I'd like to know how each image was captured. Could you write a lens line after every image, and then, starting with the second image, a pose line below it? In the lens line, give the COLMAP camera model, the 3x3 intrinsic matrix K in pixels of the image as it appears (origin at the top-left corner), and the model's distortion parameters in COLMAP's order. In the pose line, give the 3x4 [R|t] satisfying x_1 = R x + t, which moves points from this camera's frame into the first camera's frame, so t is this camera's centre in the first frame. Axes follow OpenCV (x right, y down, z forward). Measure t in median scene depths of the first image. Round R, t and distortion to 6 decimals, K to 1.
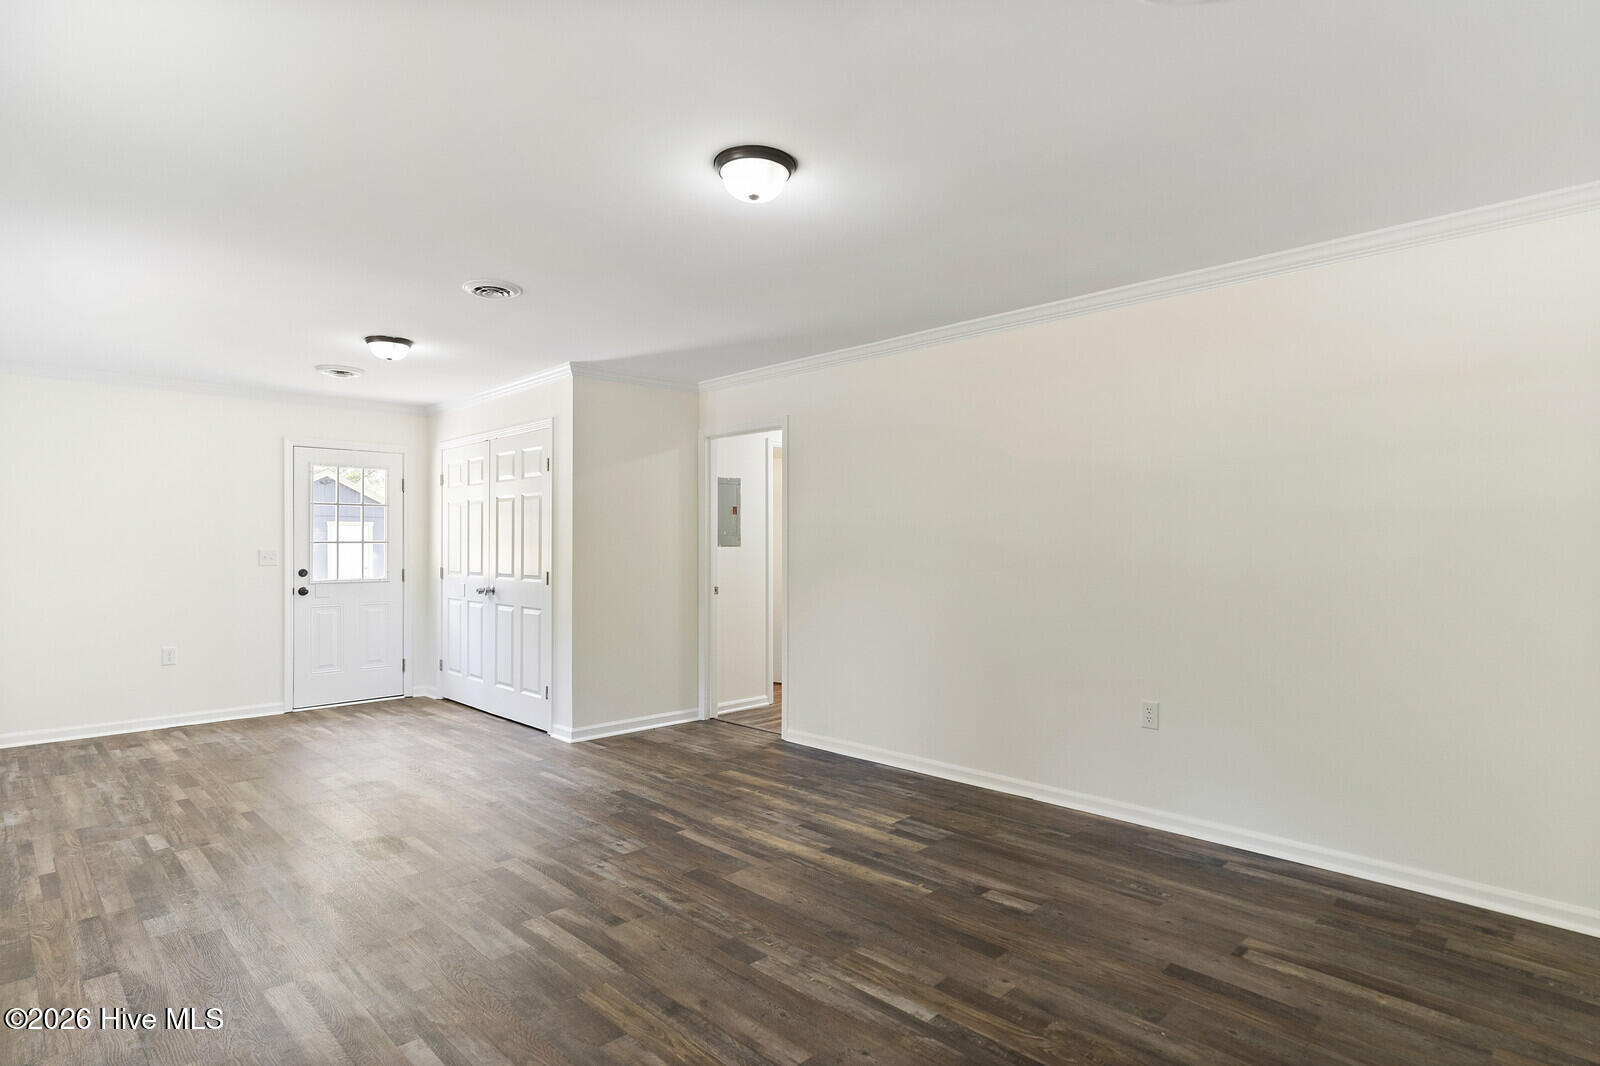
lens RADIAL K [[843.3, 0, 799.0], [0, 843.3, 515.8], [0, 0, 1]] dist [0.002451, 0.001310]
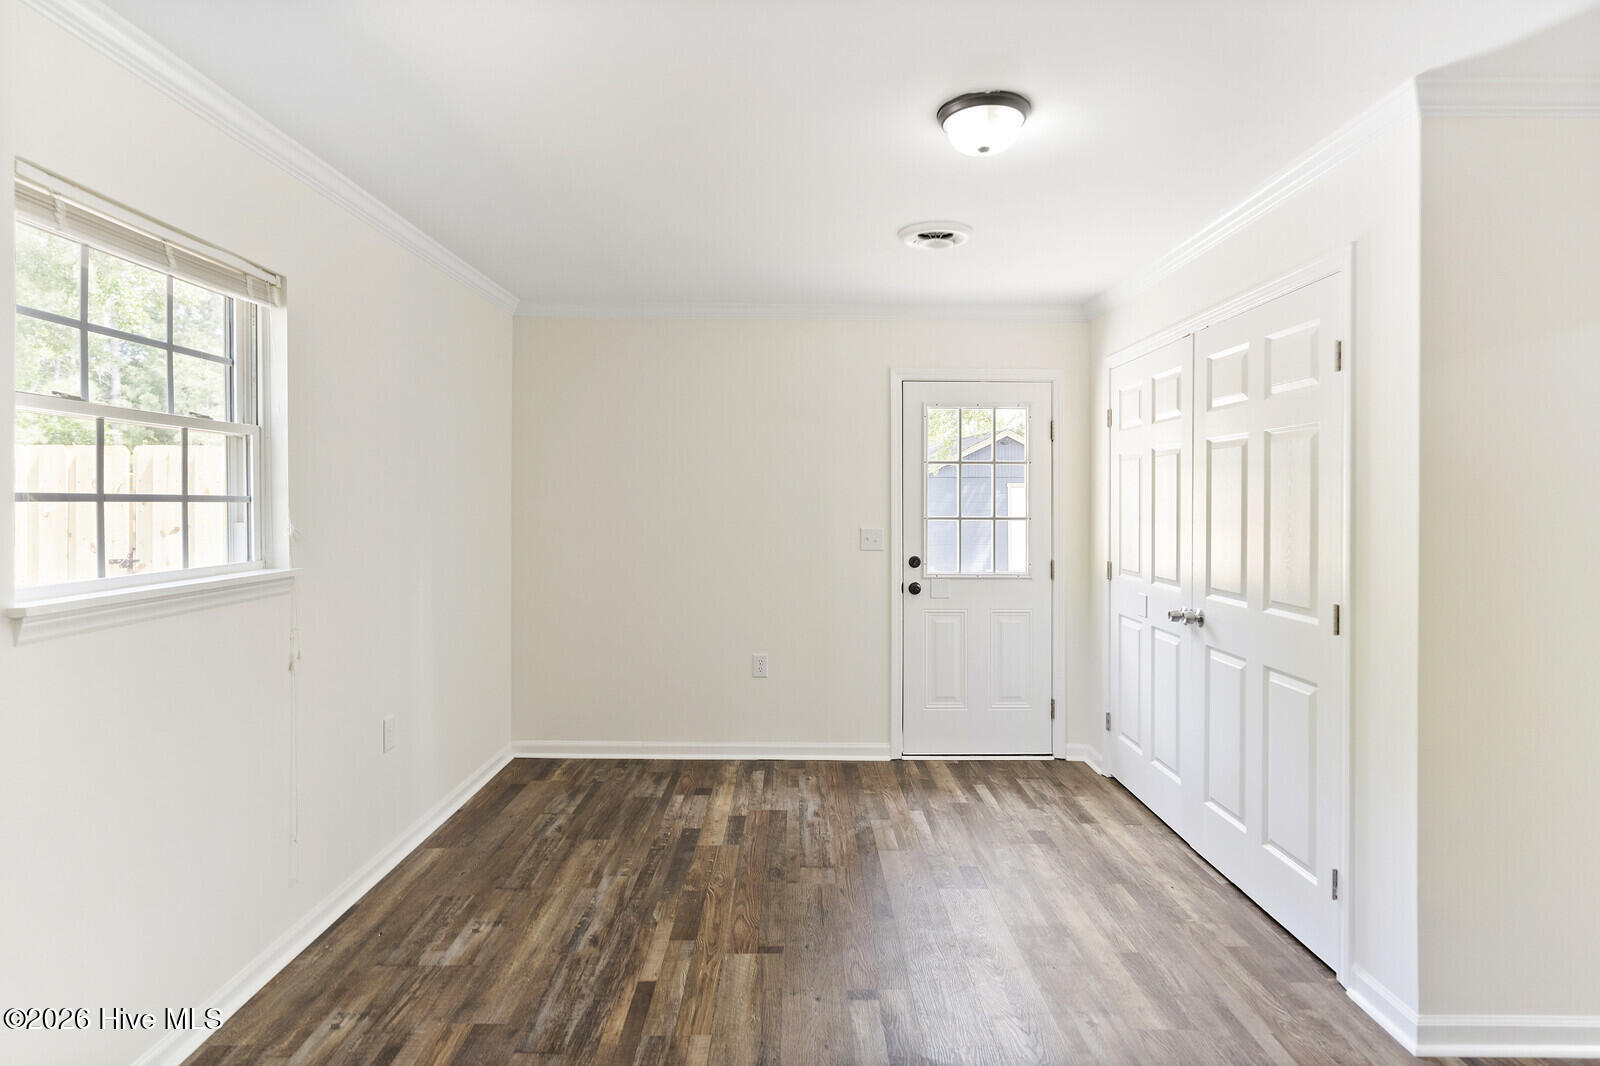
lens RADIAL K [[843.3, 0, 799.0], [0, 843.3, 515.8], [0, 0, 1]] dist [0.002451, 0.001310]
pose [[0.714635, 0.017739, -0.699273, -0.171297], [0.016589, 0.998967, 0.042295, -0.001735], [0.699301, -0.041826, 0.713602, 0.443597]]
